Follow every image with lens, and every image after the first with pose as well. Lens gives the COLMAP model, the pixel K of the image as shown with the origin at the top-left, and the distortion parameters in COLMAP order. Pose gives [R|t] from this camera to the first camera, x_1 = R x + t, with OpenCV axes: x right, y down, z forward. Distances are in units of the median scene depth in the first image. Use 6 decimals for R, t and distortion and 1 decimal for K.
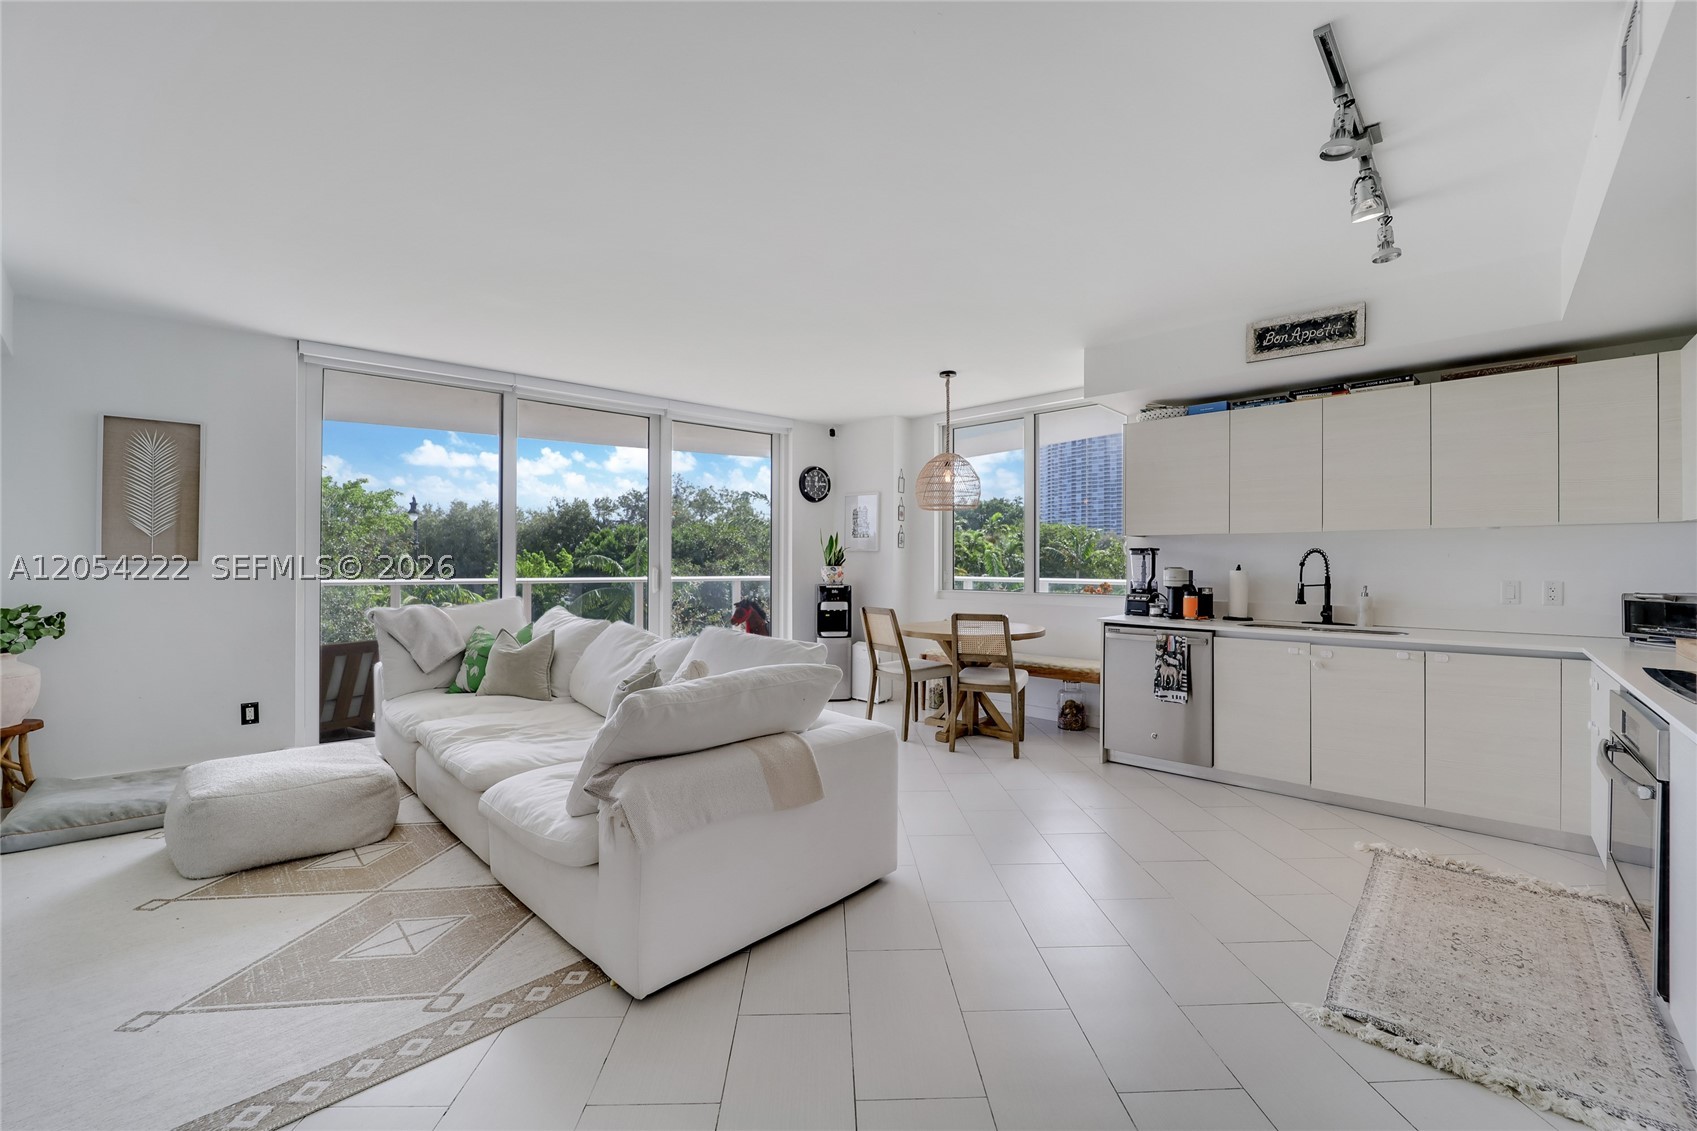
lens RADIAL K [[683.4, 0, 854.9], [0, 683.4, 566.6], [0, 0, 1]] dist [-0.011899, -0.000032]
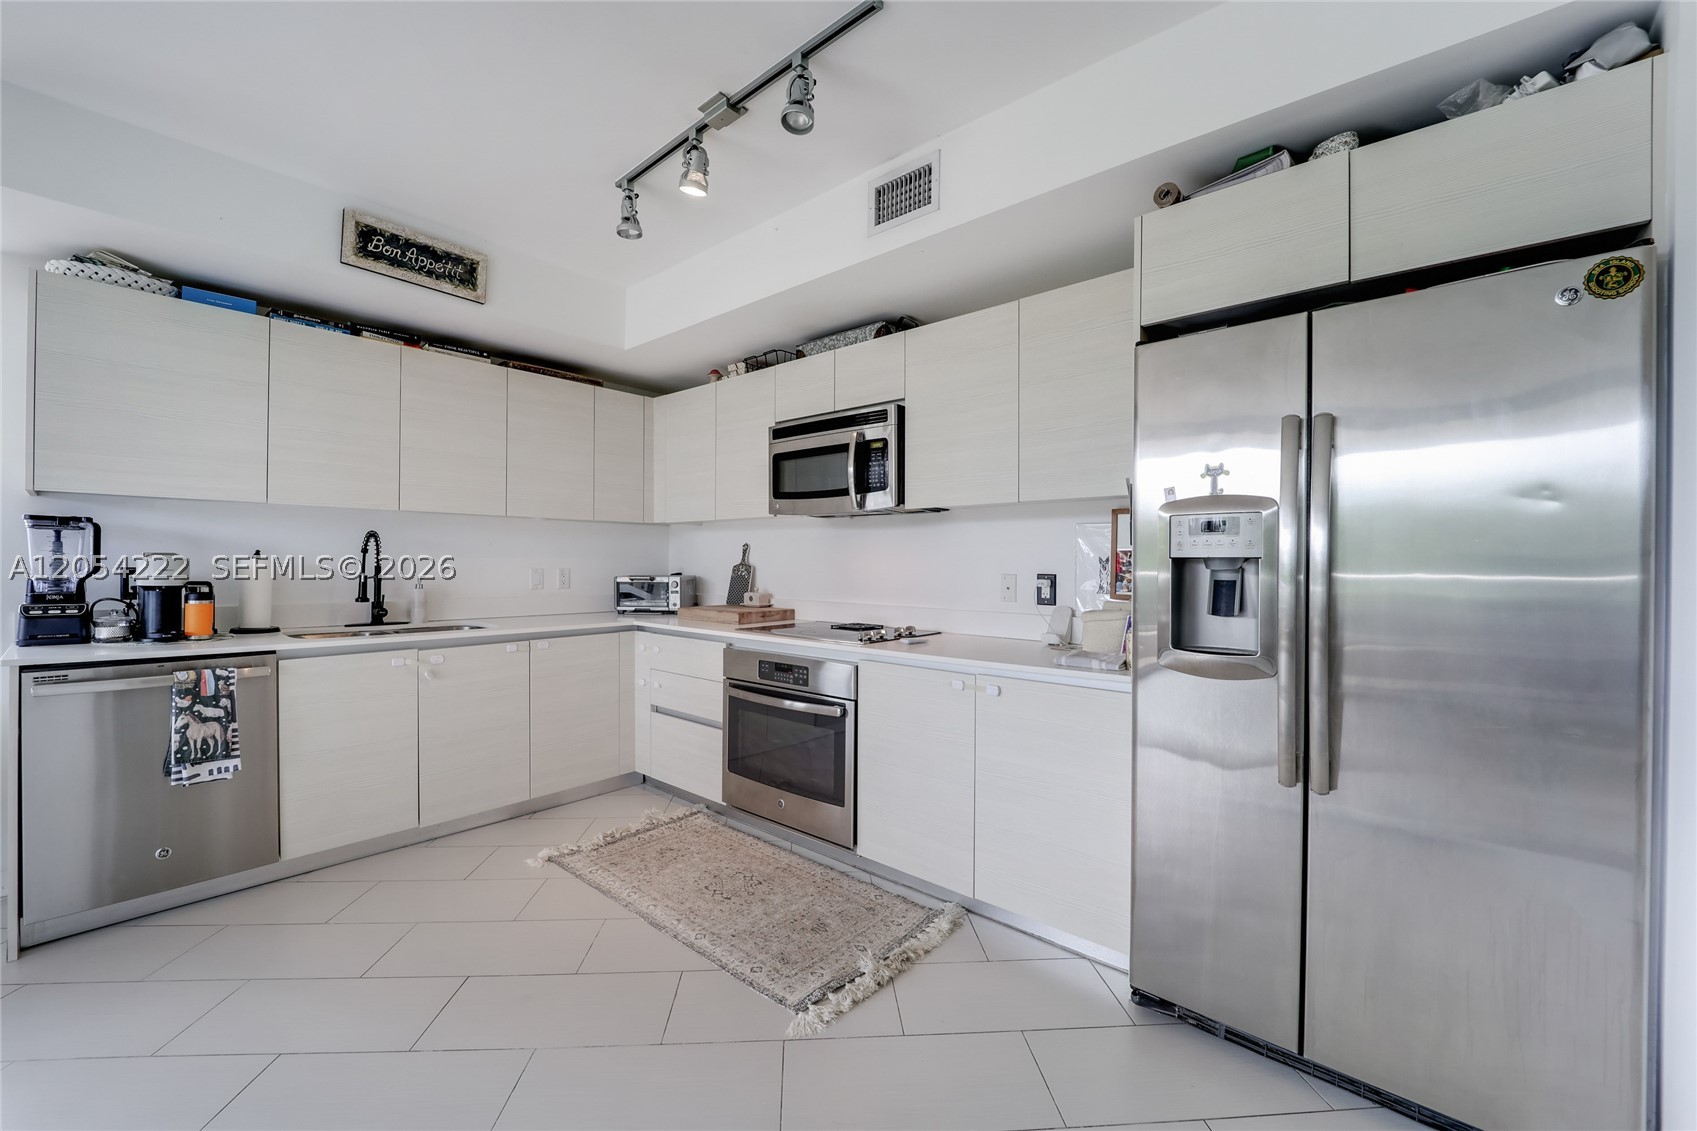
lens RADIAL K [[683.4, 0, 845.0], [0, 683.4, 565.0], [0, 0, 1]] dist [-0.011899, -0.000032]
pose [[-0.015598, -0.005569, 0.999863, -0.126224], [-0.000186, 0.999984, 0.005566, 0.008510], [-0.999878, -0.000099, -0.015599, 0.463823]]
